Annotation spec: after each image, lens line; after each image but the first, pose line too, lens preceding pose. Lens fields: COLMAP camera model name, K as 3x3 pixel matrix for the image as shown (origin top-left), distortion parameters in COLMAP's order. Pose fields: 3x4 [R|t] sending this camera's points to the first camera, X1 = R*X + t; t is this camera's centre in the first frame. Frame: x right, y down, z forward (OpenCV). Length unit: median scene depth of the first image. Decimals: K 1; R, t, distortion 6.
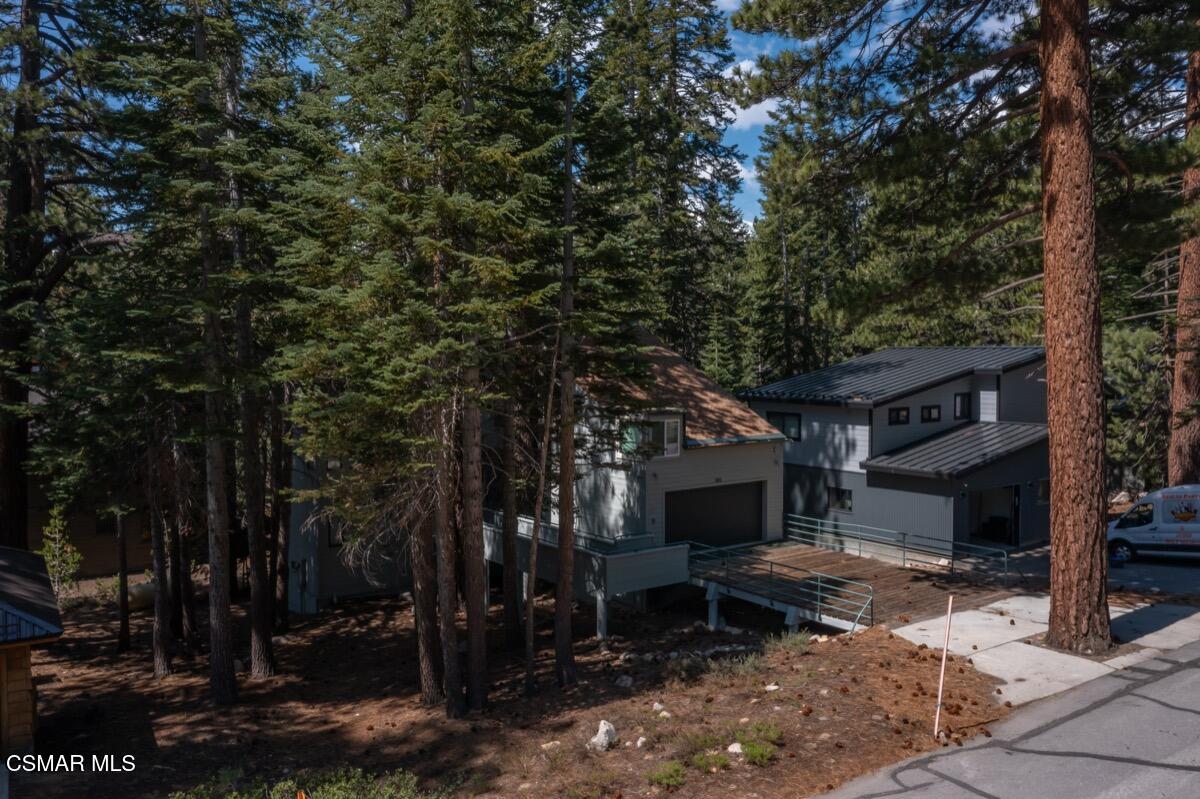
lens RADIAL K [[972.0, 0, 600.0], [0, 972.0, 399.5], [0, 0, 1]] dist [0.039475, 0.016658]
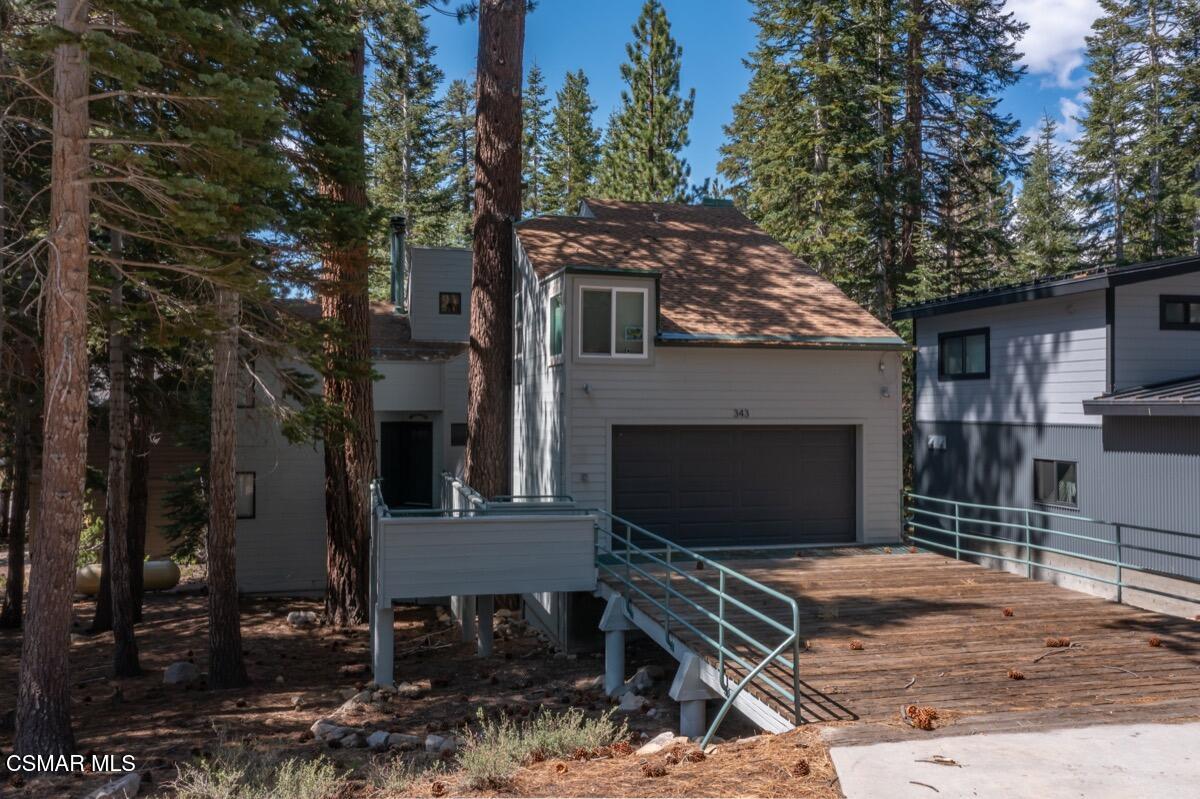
lens RADIAL K [[959.7, 0, 600.0], [0, 959.7, 399.5], [0, 0, 1]] dist [0.012978, 0.088633]
pose [[0.924149, 0.002642, -0.382022, 0.373581], [-0.025502, 0.998172, -0.054789, 0.158643], [0.381179, 0.060376, 0.922528, 0.747285]]
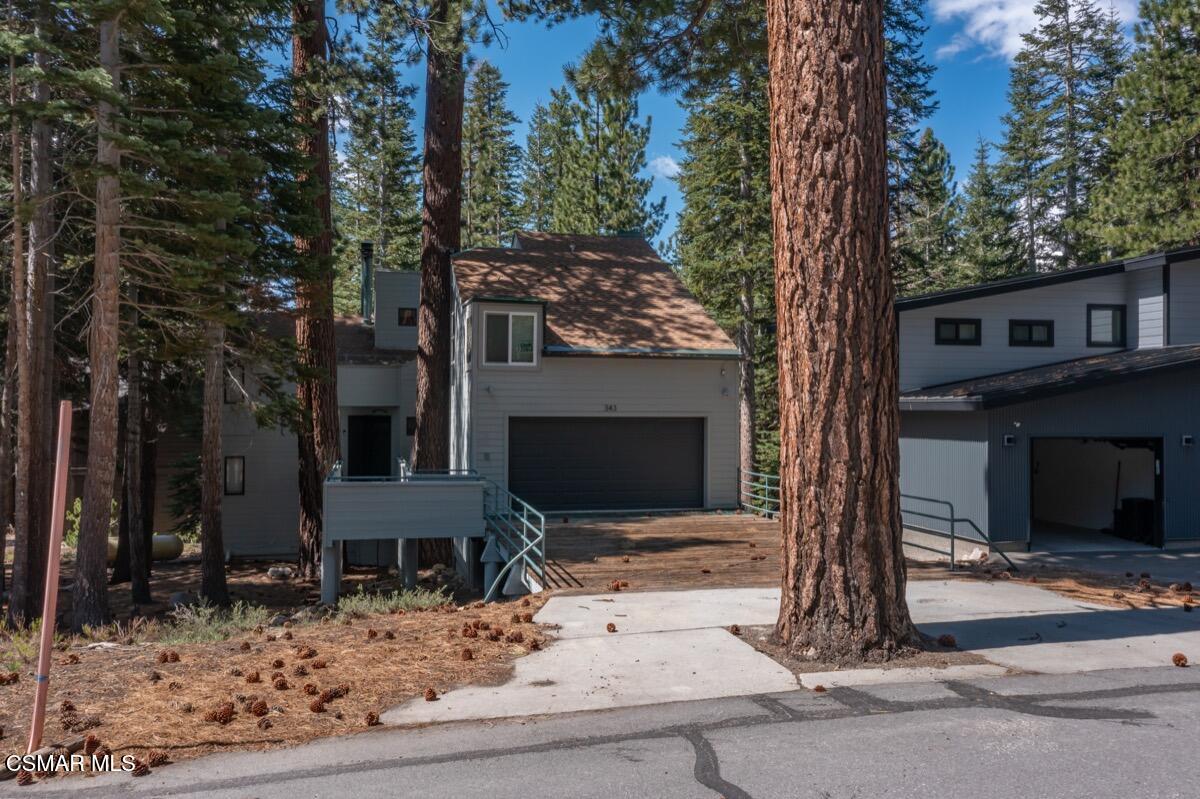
lens RADIAL K [[959.7, 0, 600.0], [0, 959.7, 399.5], [0, 0, 1]] dist [0.012978, 0.088633]
pose [[0.921923, 0.005307, -0.387337, 0.564339], [-0.028077, 0.998192, -0.053151, 0.169672], [0.386354, 0.059877, 0.920405, 0.570362]]
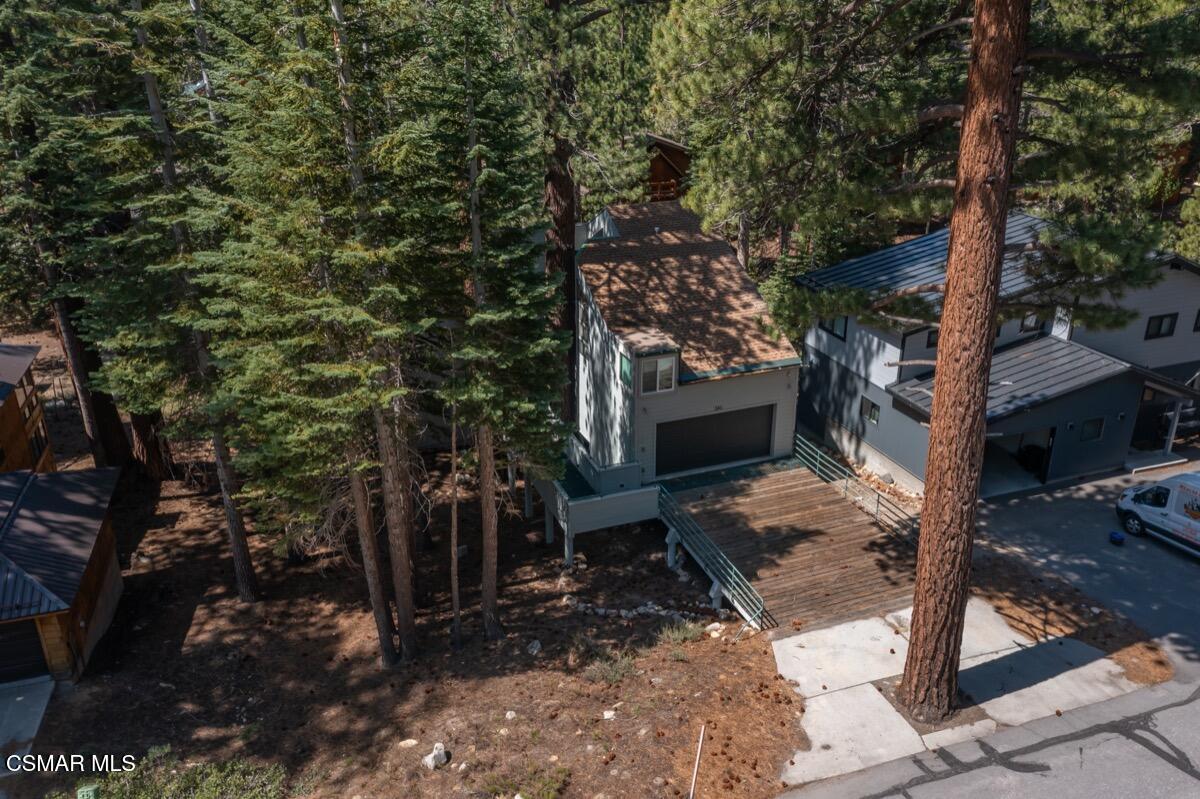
lens RADIAL K [[964.3, 0, 600.0], [0, 964.3, 399.5], [0, 0, 1]] dist [0.036901, 0.010279]
pose [[0.963763, 0.104892, -0.245273, 0.377800], [-0.012779, 0.936549, 0.350303, -0.425990], [0.266454, -0.334475, 0.903952, 0.068563]]
